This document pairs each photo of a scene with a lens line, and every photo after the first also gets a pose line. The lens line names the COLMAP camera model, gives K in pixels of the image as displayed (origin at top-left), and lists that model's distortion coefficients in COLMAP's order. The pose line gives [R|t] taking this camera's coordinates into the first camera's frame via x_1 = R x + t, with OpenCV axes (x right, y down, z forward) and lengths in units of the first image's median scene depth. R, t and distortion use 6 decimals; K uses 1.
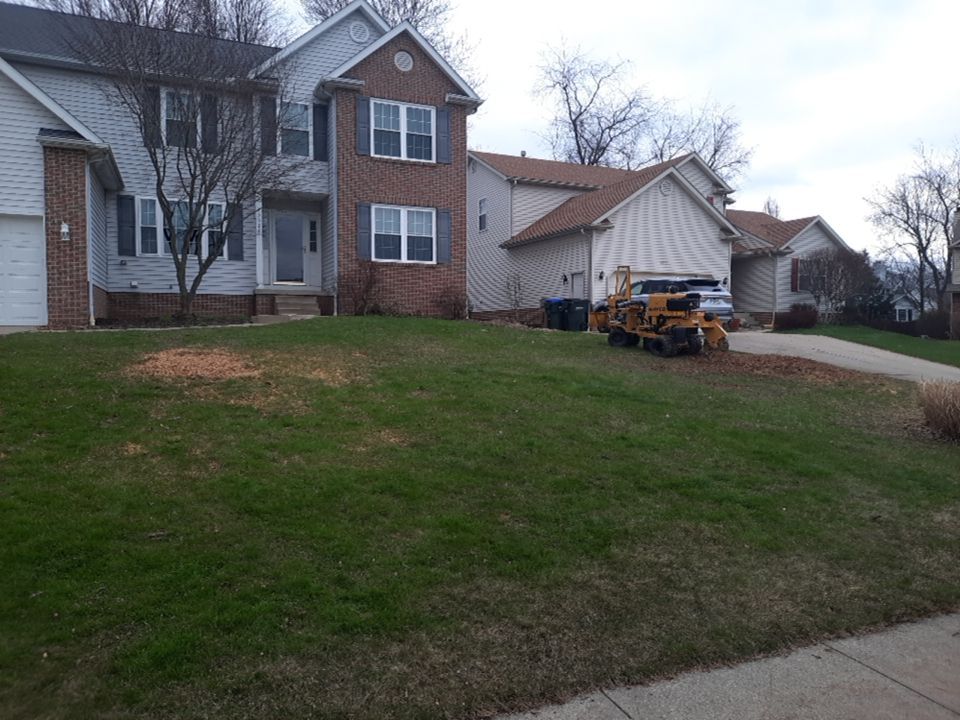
lens RADIAL K [[723.1, 0, 480.3], [0, 723.1, 360.2], [0, 0, 1]] dist [0.028968, -0.010786]
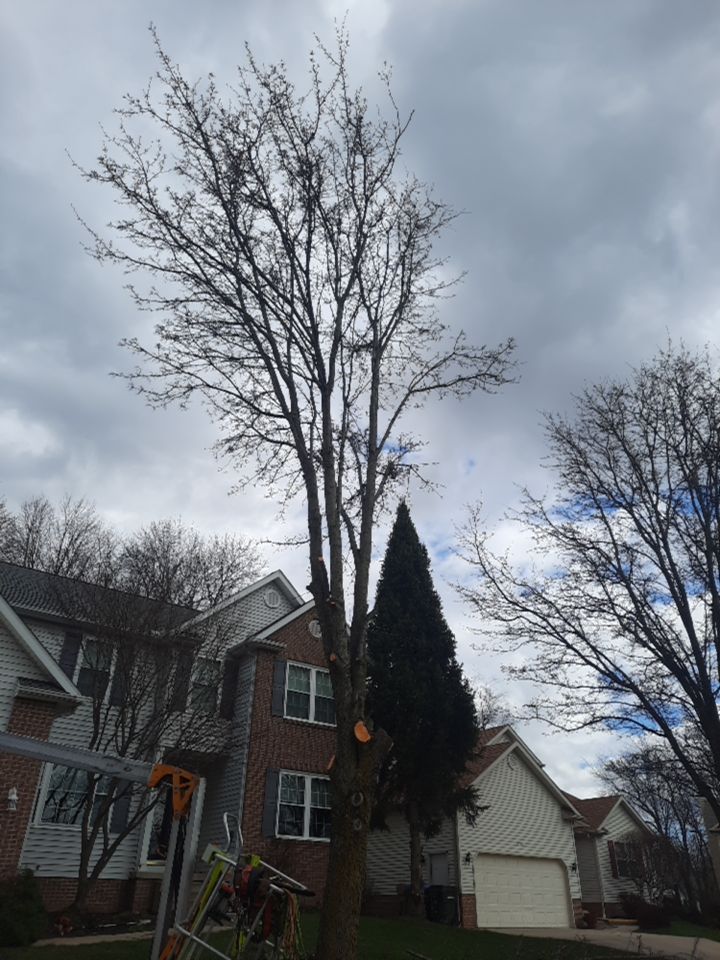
lens RADIAL K [[723.1, 0, 360.9], [0, 723.1, 481.4], [0, 0, 1]] dist [0.028968, -0.010786]
pose [[0.971304, 0.127160, 0.200993, -0.280688], [0.002880, 0.838727, -0.544544, -0.015916], [-0.237822, 0.529497, 0.814293, 0.012653]]
